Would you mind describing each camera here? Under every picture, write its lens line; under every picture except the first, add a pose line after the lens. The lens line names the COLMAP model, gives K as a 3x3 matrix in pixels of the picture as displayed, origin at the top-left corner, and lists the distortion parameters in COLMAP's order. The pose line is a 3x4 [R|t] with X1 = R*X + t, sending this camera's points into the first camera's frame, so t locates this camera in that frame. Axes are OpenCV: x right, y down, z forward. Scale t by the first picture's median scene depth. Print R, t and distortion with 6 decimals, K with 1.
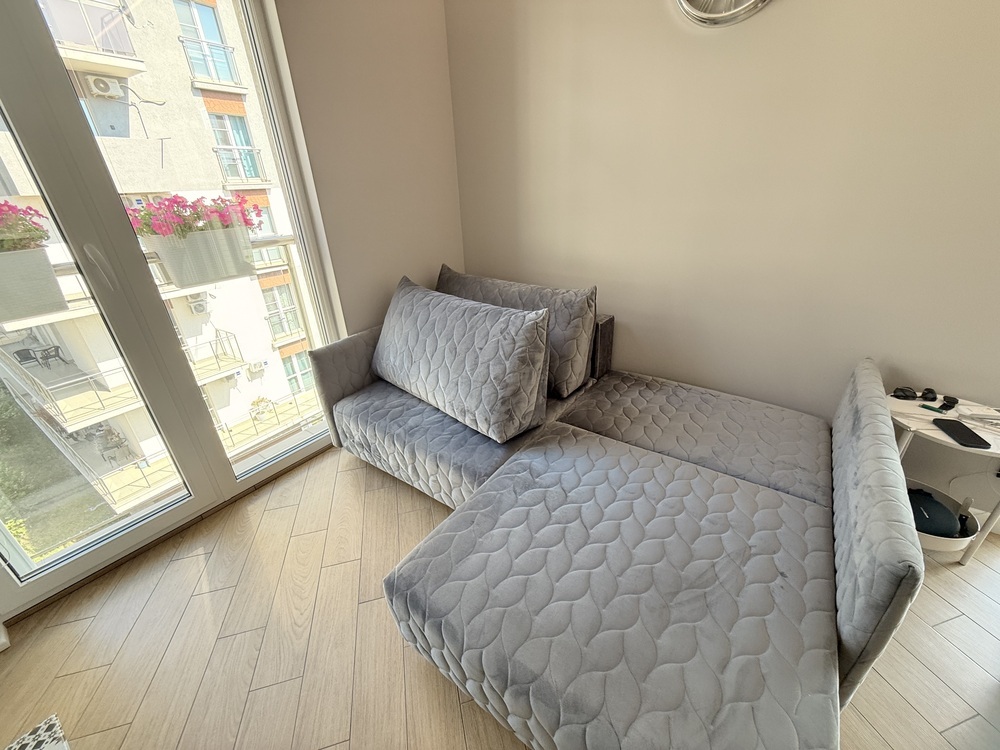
lens RADIAL K [[398.5, 0, 504.7], [0, 398.5, 376.0], [0, 0, 1]] dist [0.000741, -0.000054]
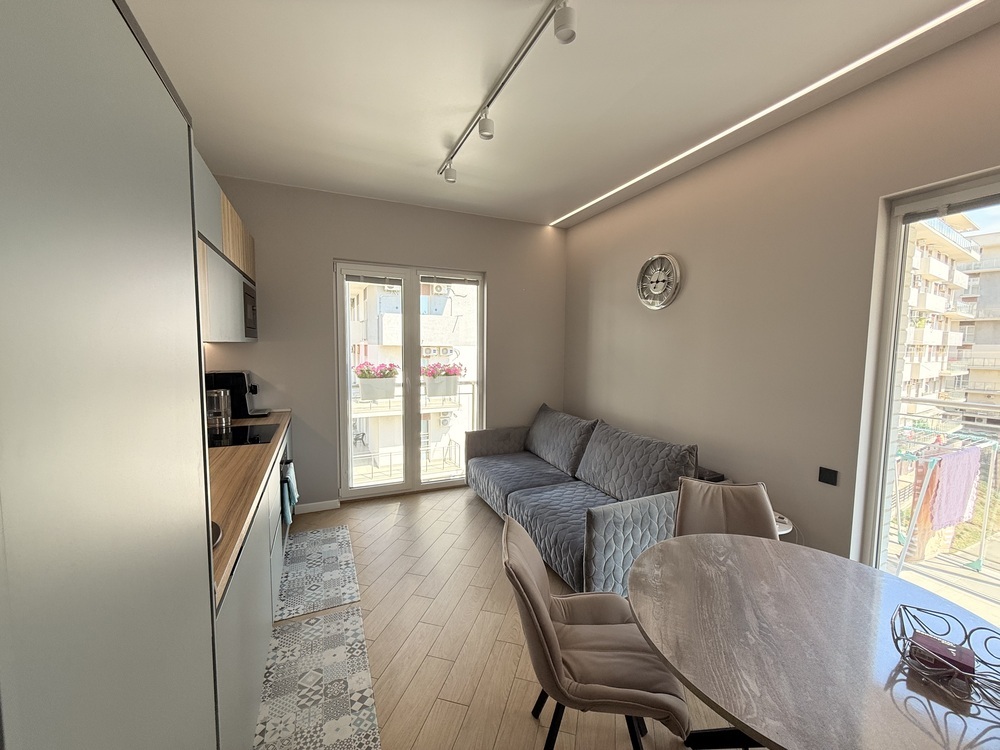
lens RADIAL K [[398.9, 0, 504.3], [0, 398.9, 376.5], [0, 0, 1]] dist [-0.000729, 0.000194]
pose [[0.860574, 0.084143, -0.502327, 0.698895], [-0.258440, 0.922000, -0.288312, 0.216843], [0.438886, 0.377935, 0.815195, -0.730245]]
